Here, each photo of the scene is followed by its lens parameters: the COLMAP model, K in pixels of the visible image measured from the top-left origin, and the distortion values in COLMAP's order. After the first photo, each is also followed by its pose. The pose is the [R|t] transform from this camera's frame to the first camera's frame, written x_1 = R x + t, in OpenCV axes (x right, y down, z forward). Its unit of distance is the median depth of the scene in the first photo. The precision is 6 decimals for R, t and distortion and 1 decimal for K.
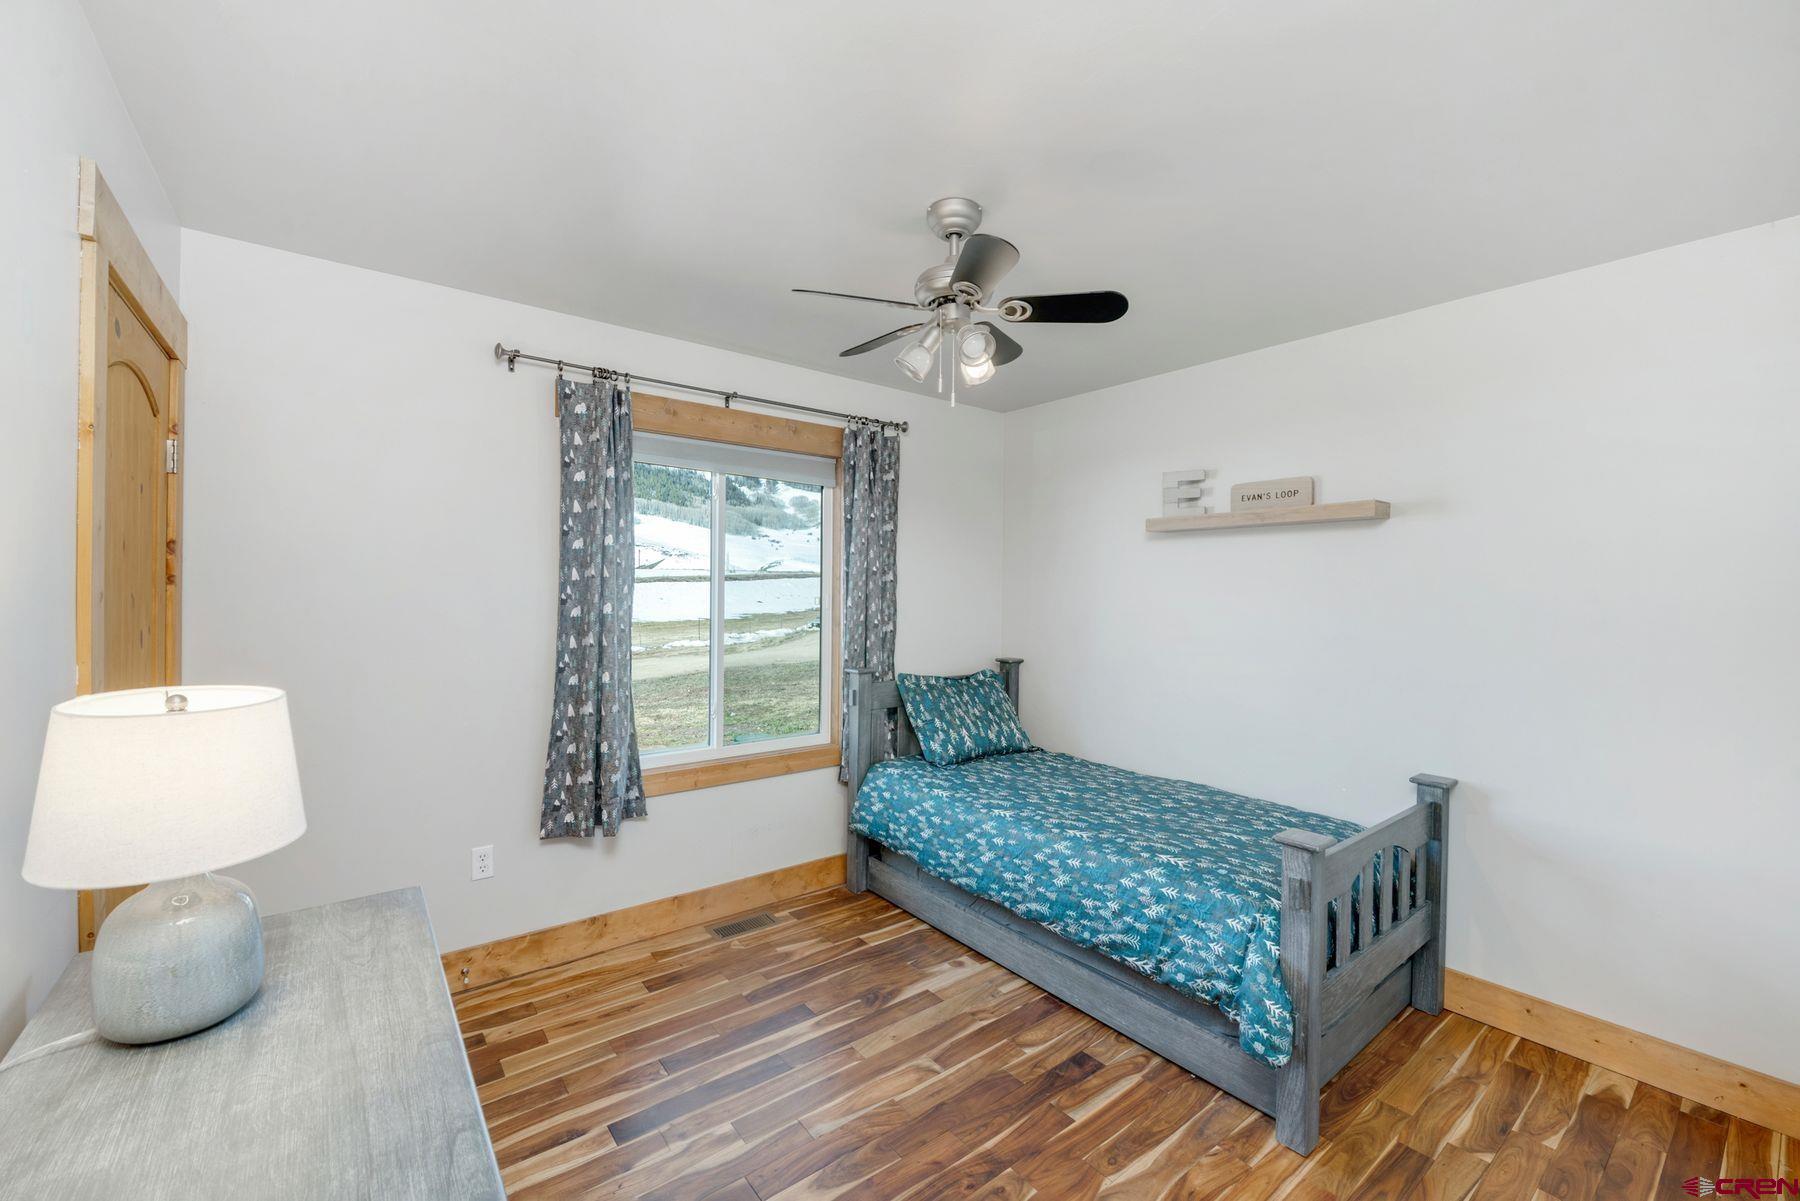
lens RADIAL K [[719.1, 0, 893.6], [0, 719.1, 594.8], [0, 0, 1]] dist [0.000150, -0.006652]
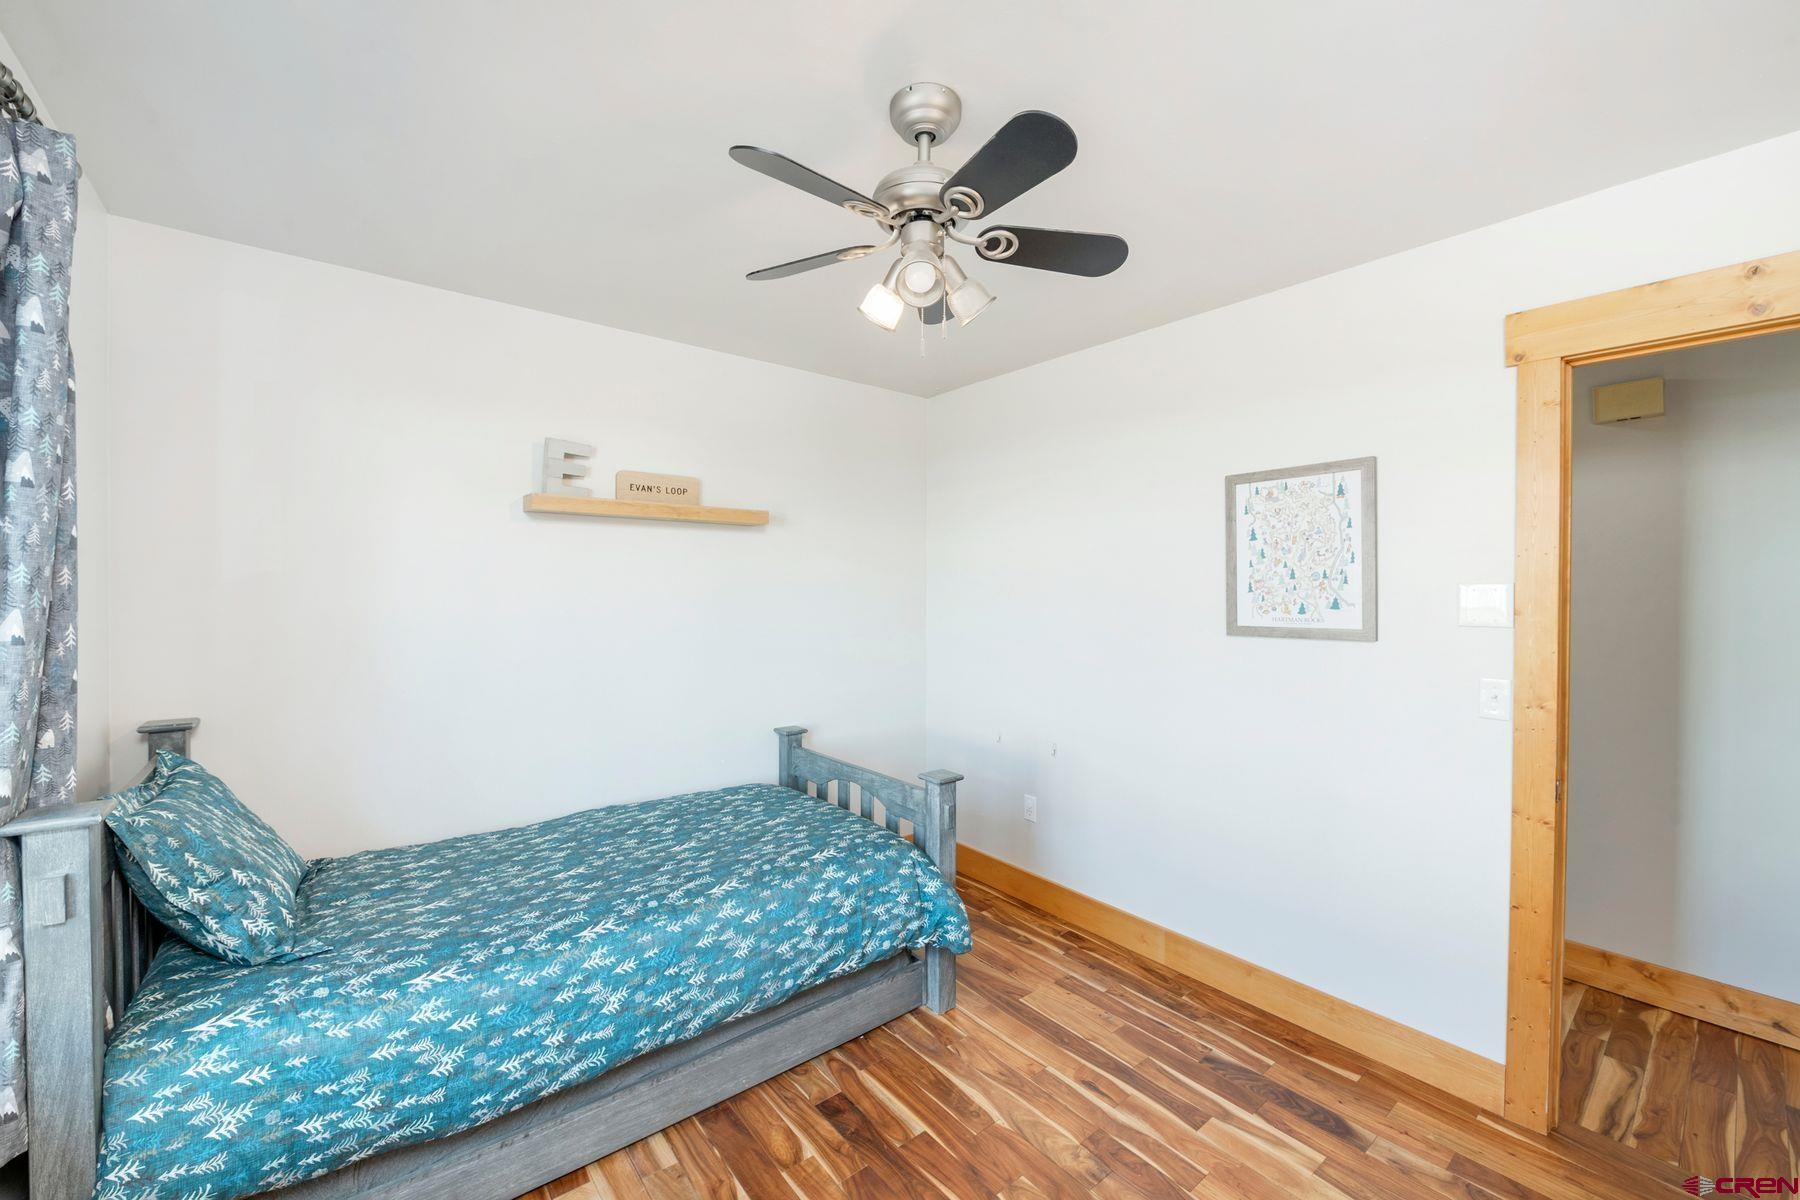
lens RADIAL K [[719.1, 0, 893.6], [0, 719.1, 594.3], [0, 0, 1]] dist [0.000150, -0.006652]
pose [[-0.012896, -0.020877, 0.999699, -0.533734], [0.000822, 0.999781, 0.020889, -0.016561], [-0.999917, 0.001091, -0.012876, 0.788818]]
